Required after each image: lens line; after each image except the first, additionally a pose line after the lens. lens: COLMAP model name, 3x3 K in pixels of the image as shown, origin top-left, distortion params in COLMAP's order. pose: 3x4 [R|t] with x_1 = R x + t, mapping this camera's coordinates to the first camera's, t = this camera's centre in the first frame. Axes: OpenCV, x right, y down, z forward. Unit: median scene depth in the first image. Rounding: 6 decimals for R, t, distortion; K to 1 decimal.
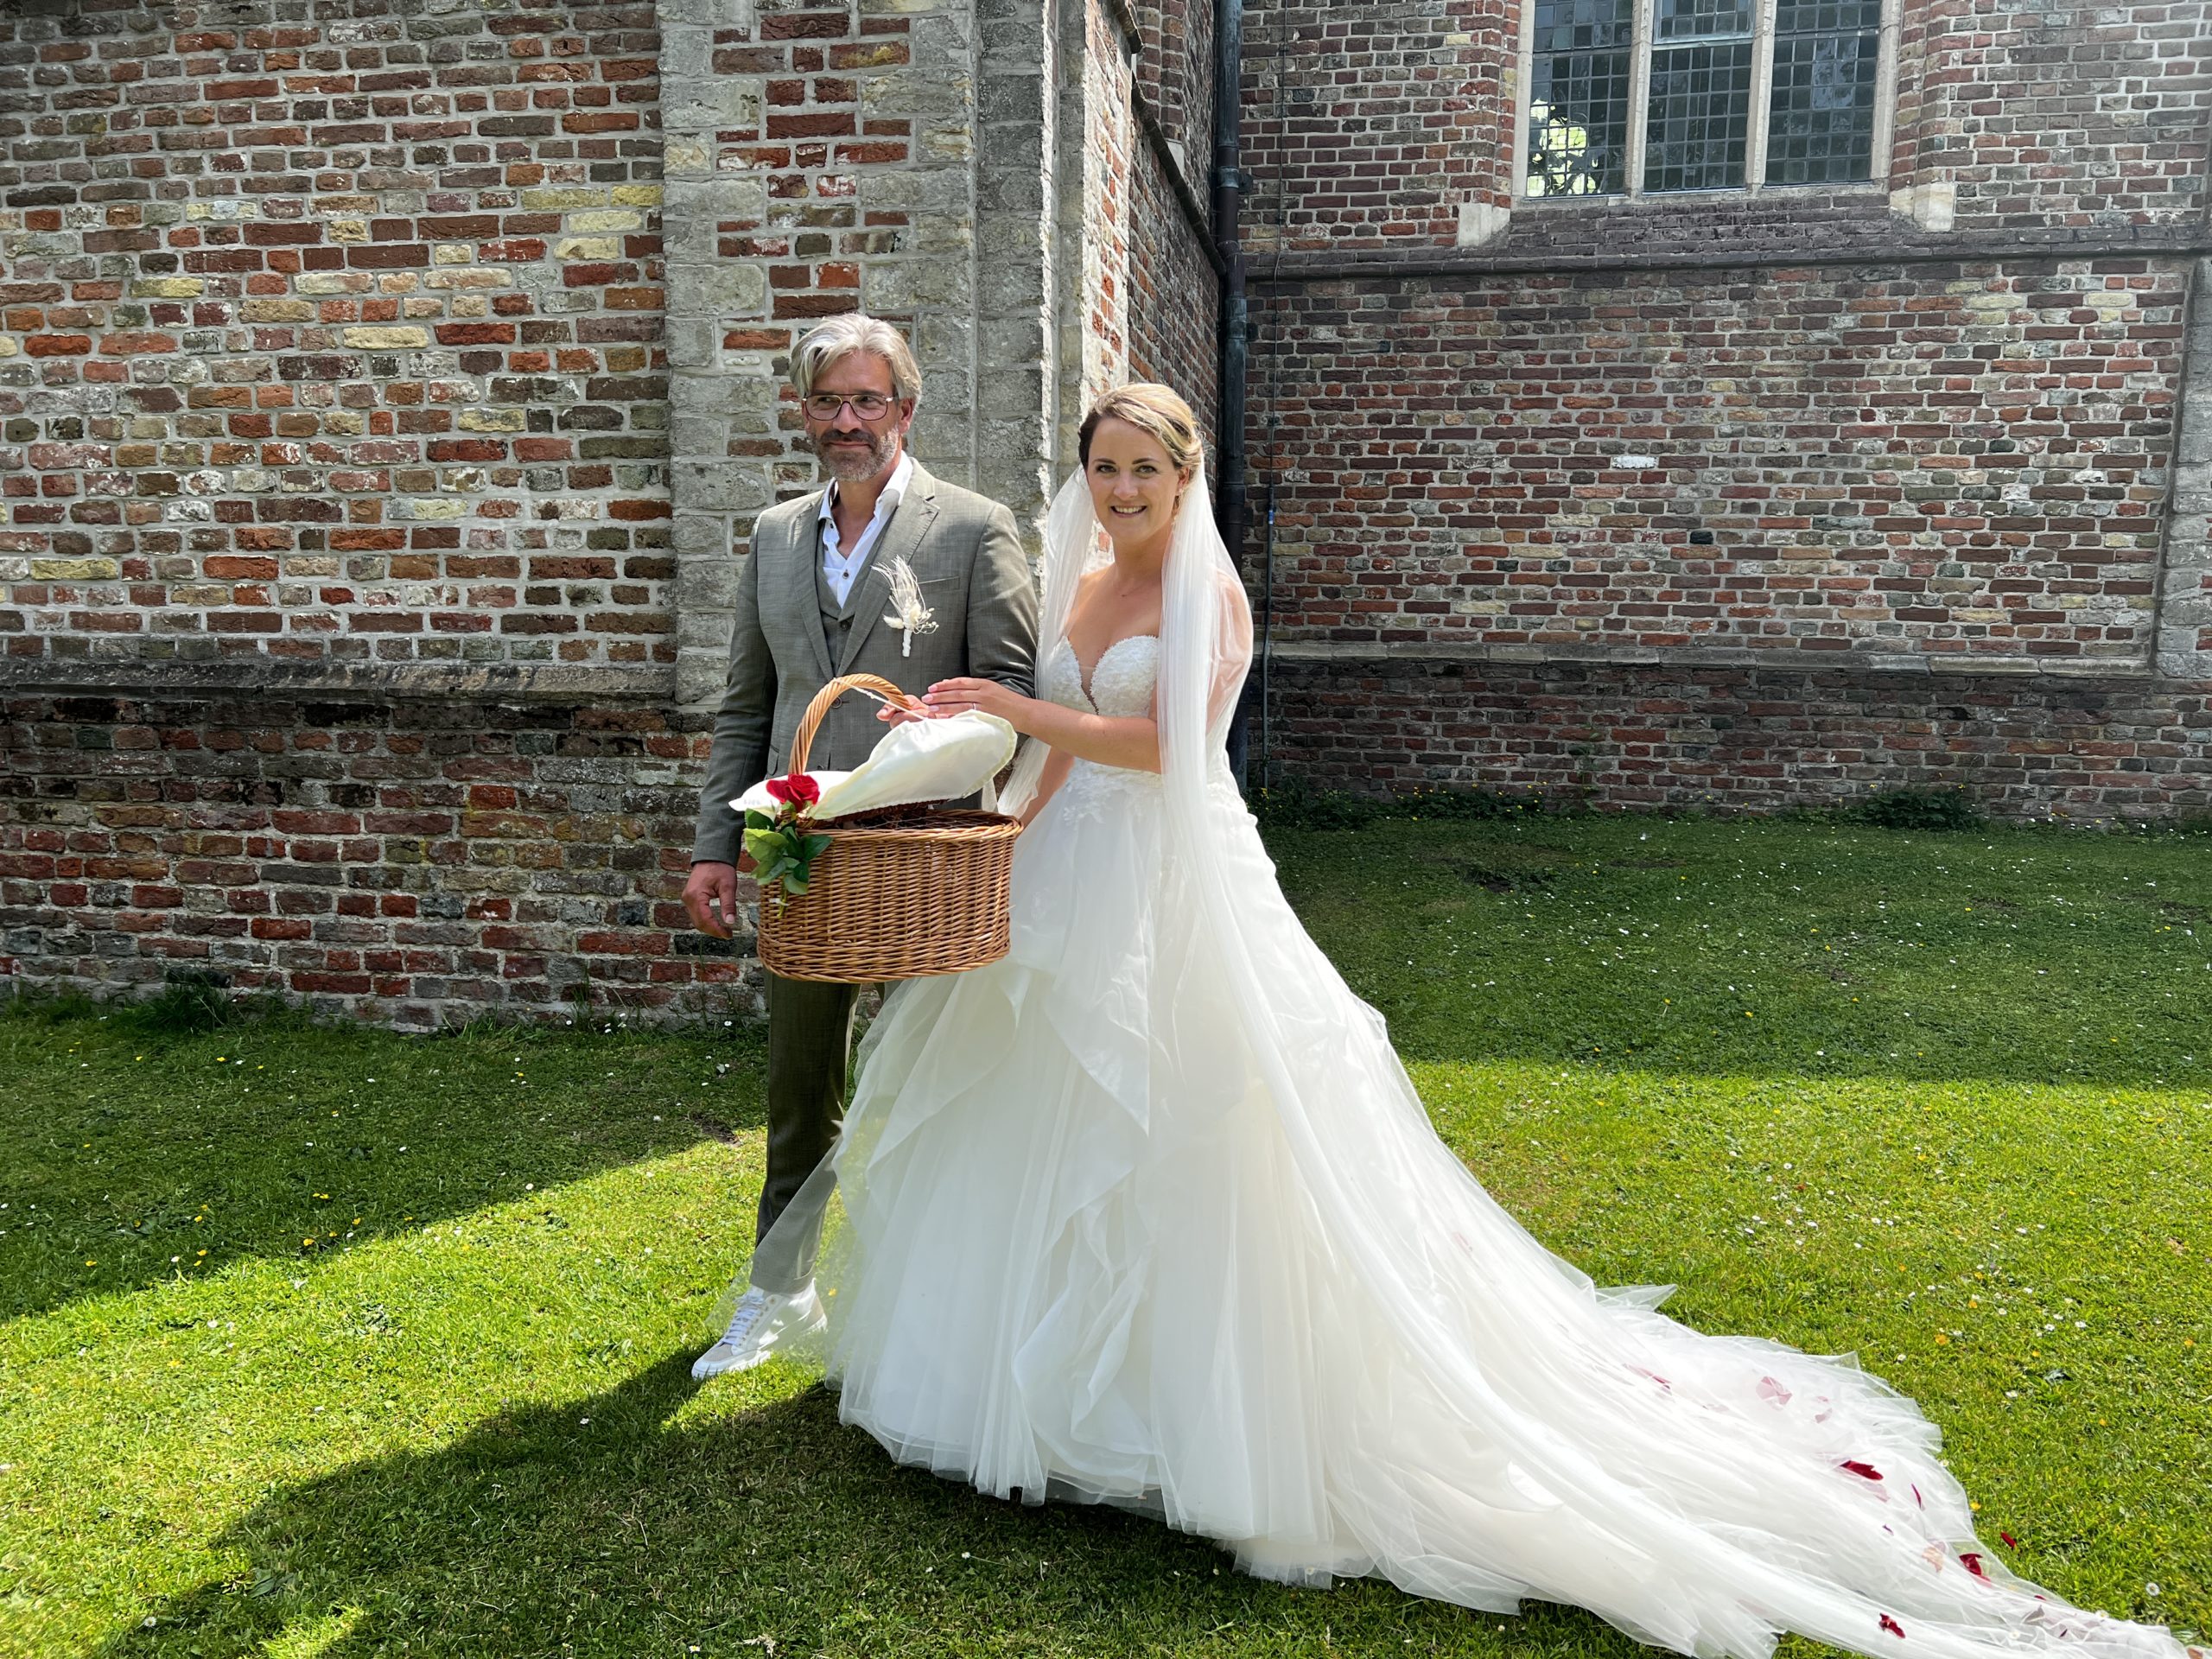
lens RADIAL K [[1689.5, 0, 1106.0], [0, 1689.5, 829.5], [0, 0, 1]] dist [0.077401, -0.056498]
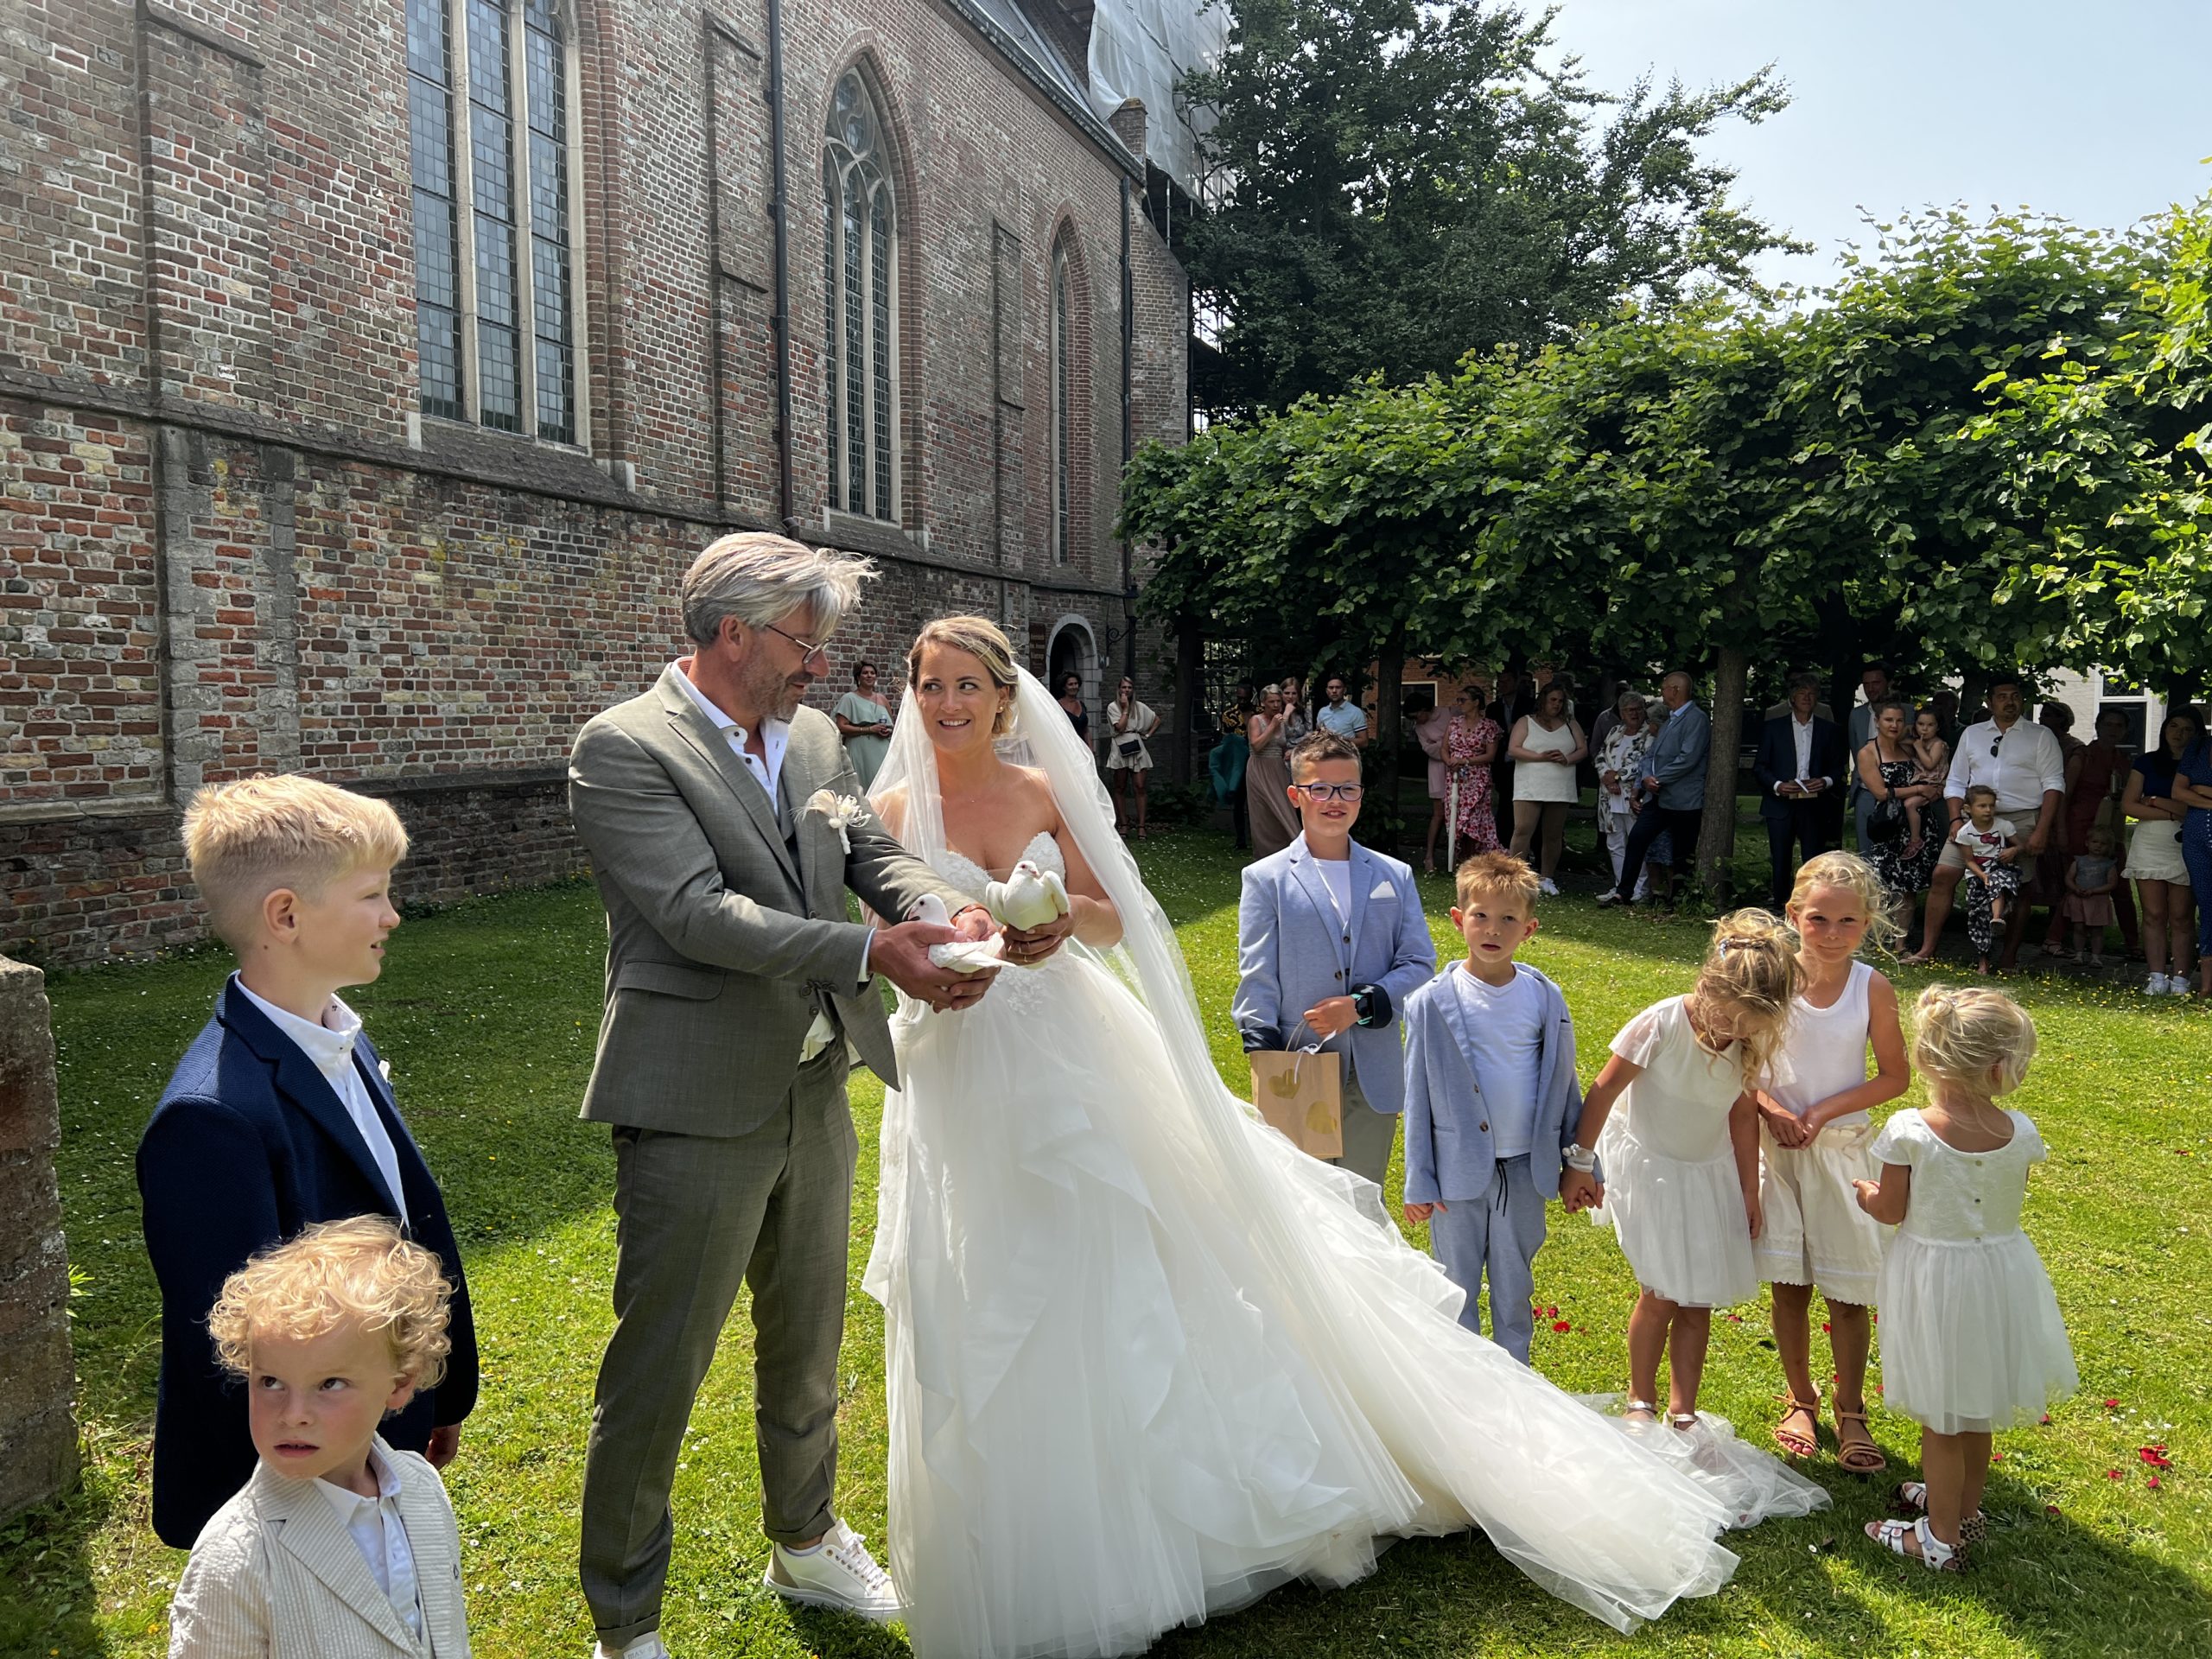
lens RADIAL K [[1689.5, 0, 1106.0], [0, 1689.5, 829.5], [0, 0, 1]] dist [0.077401, -0.056498]
pose [[0.196421, -0.092402, 0.976156, -0.316622], [0.151859, 0.986404, 0.062816, -0.057042], [-0.968689, 0.135900, 0.207782, 0.228948]]
